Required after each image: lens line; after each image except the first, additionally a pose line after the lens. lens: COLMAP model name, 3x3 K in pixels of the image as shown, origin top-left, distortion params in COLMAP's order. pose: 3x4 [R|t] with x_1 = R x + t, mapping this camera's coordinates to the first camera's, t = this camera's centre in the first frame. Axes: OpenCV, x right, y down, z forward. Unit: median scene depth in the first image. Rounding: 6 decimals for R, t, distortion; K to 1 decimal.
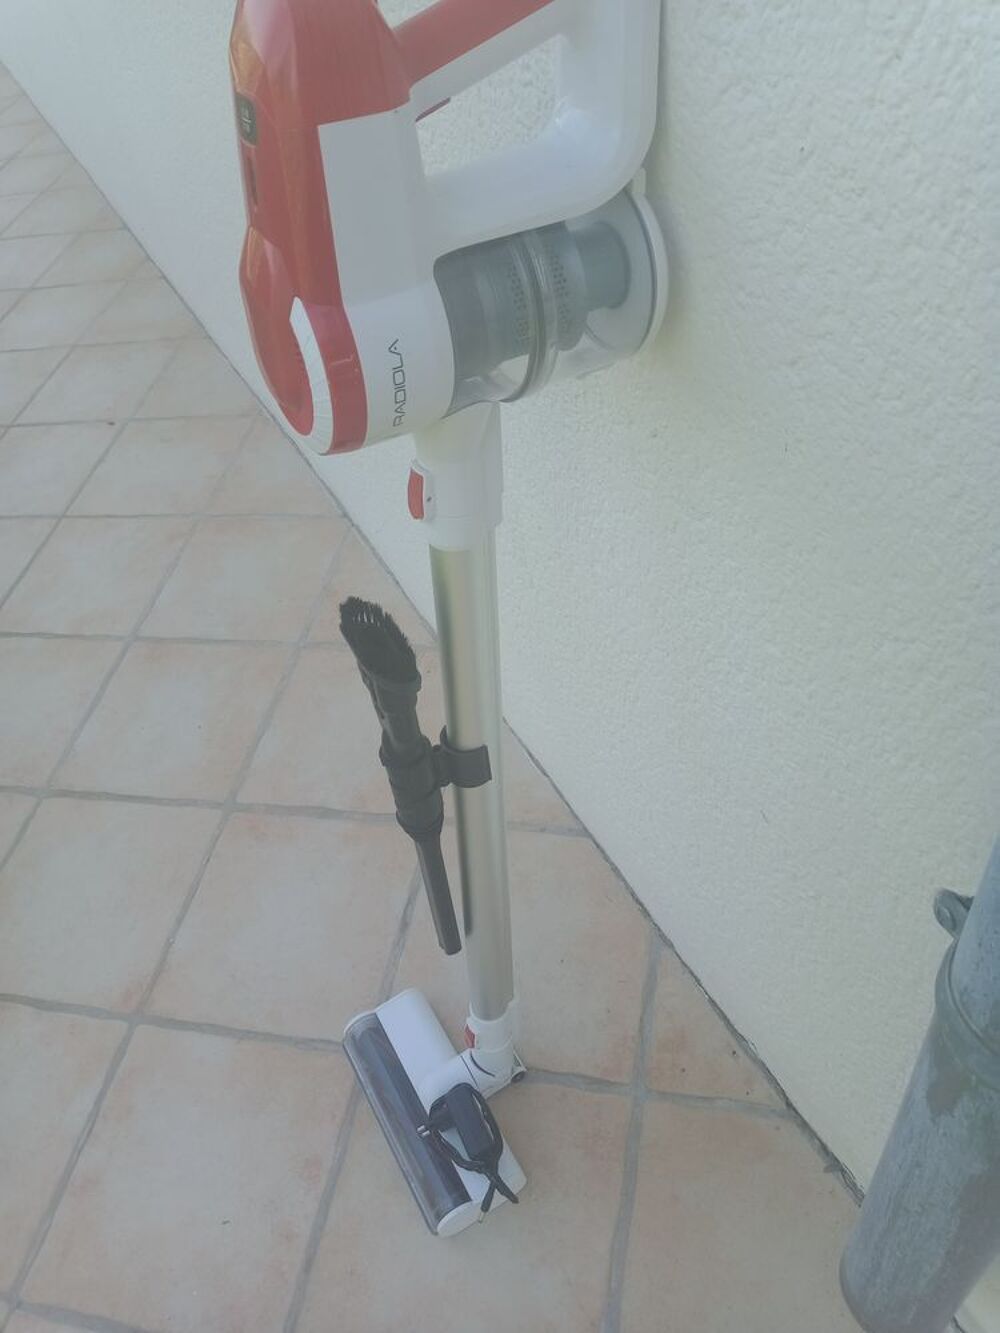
lens RADIAL K [[1056.4, 0, 497.4], [0, 1056.4, 657.6], [0, 0, 1]] dist [0.021029, -0.033168]
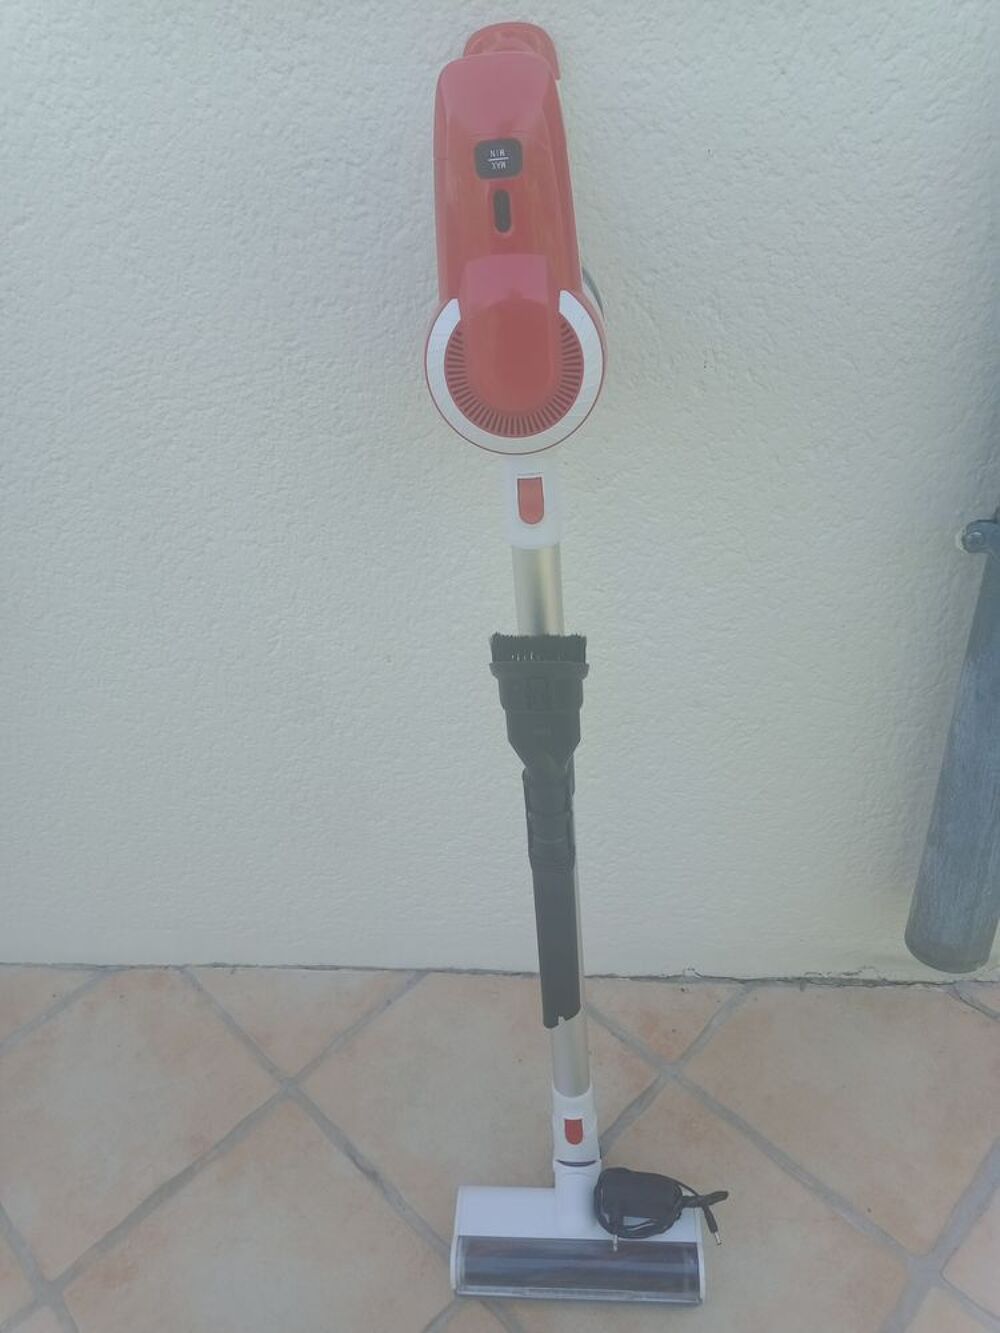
lens RADIAL K [[1056.4, 0, 494.8], [0, 1056.4, 633.2], [0, 0, 1]] dist [0.021029, -0.033168]
pose [[0.560141, -0.383709, 0.734172, -0.555537], [0.604278, 0.795485, -0.045283, -0.000877], [-0.566648, 0.469010, 0.677451, 0.162187]]
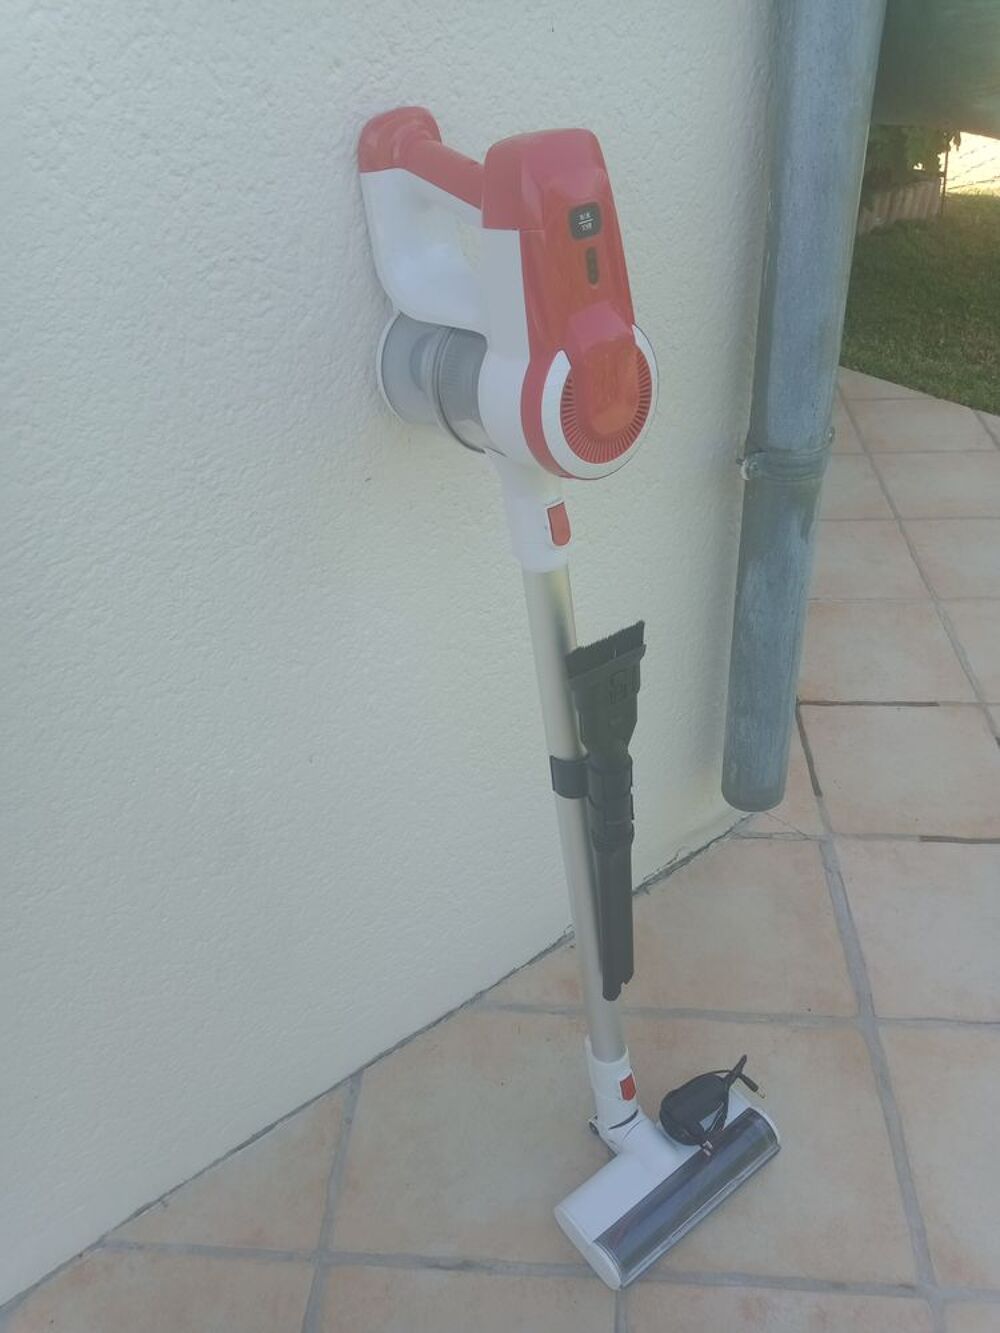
lens RADIAL K [[1056.4, 0, 488.5], [0, 1056.4, 633.3], [0, 0, 1]] dist [0.021029, -0.033168]
pose [[-0.116127, -0.431838, 0.894444, -0.695601], [0.775189, 0.523605, 0.353440, -0.325556], [-0.620964, 0.734407, 0.273951, 0.433910]]
